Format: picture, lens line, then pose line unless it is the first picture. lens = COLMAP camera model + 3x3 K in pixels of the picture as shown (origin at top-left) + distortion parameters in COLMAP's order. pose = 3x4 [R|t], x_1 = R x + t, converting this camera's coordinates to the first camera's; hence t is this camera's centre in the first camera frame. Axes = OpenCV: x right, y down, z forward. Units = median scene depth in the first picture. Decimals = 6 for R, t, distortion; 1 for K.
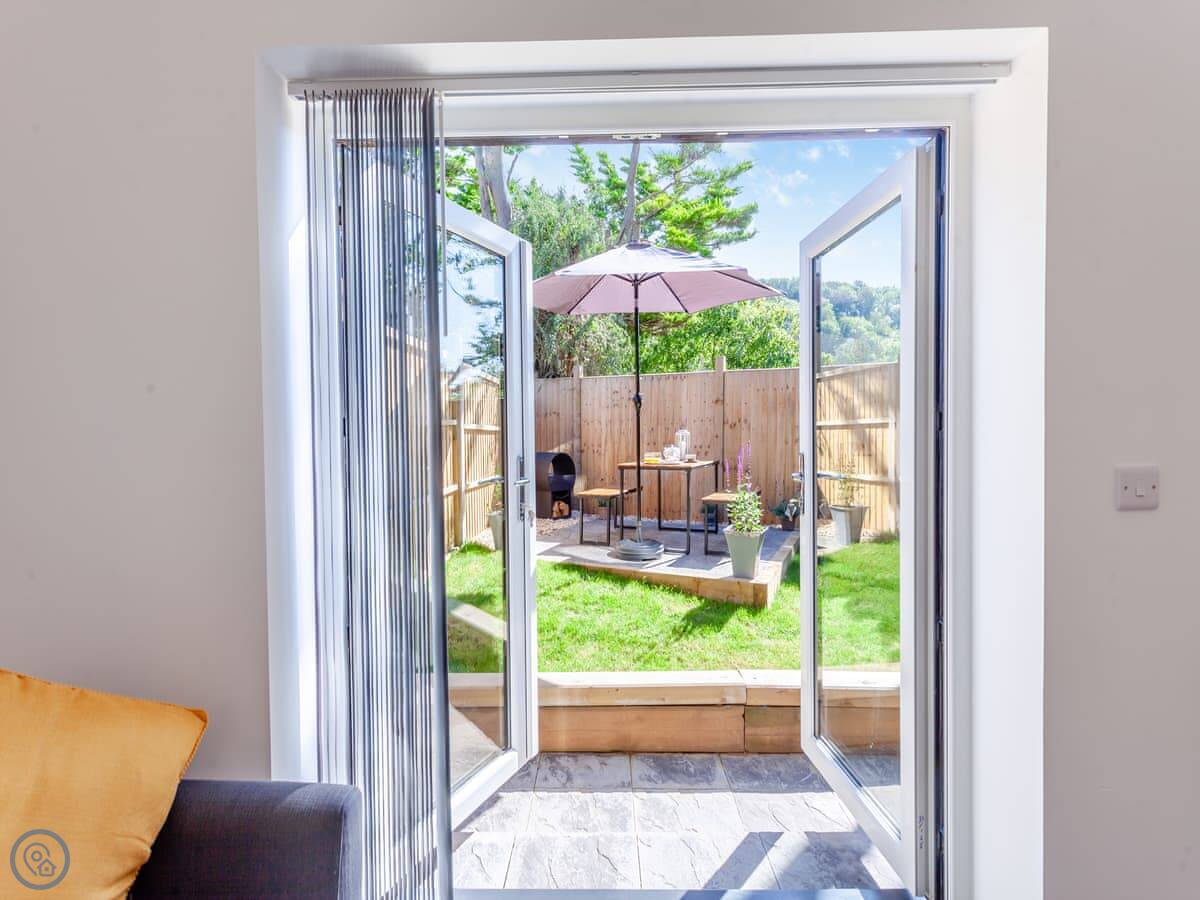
lens RADIAL K [[578.5, 0, 598.4], [0, 578.5, 450.4], [0, 0, 1]] dist [0.000466, 0.001446]
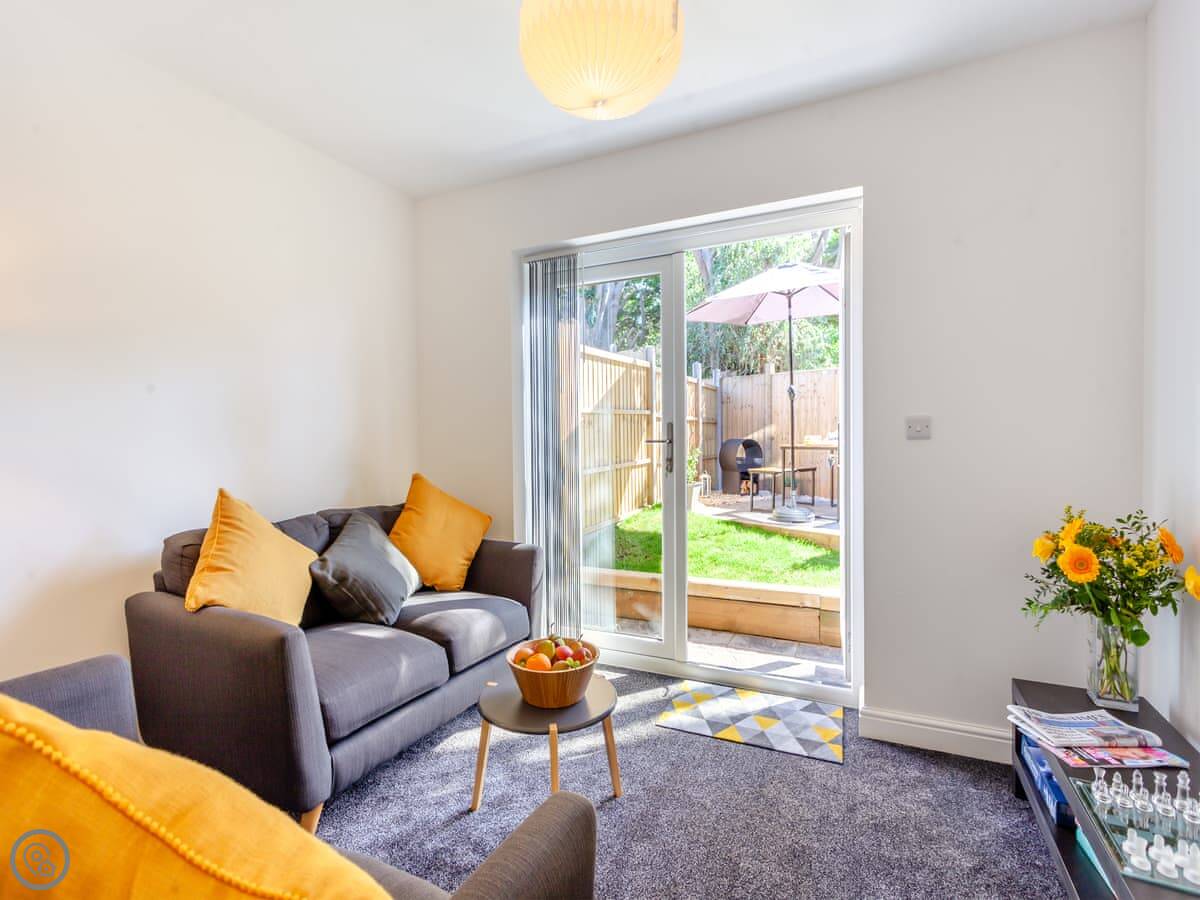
lens RADIAL K [[578.5, 0, 598.4], [0, 578.5, 450.4], [0, 0, 1]] dist [0.000466, 0.001446]
pose [[0.913144, 0.008385, -0.407550, 0.195475], [-0.007525, 0.999965, 0.003712, 0.036111], [0.407567, -0.000323, 0.913175, -0.279384]]
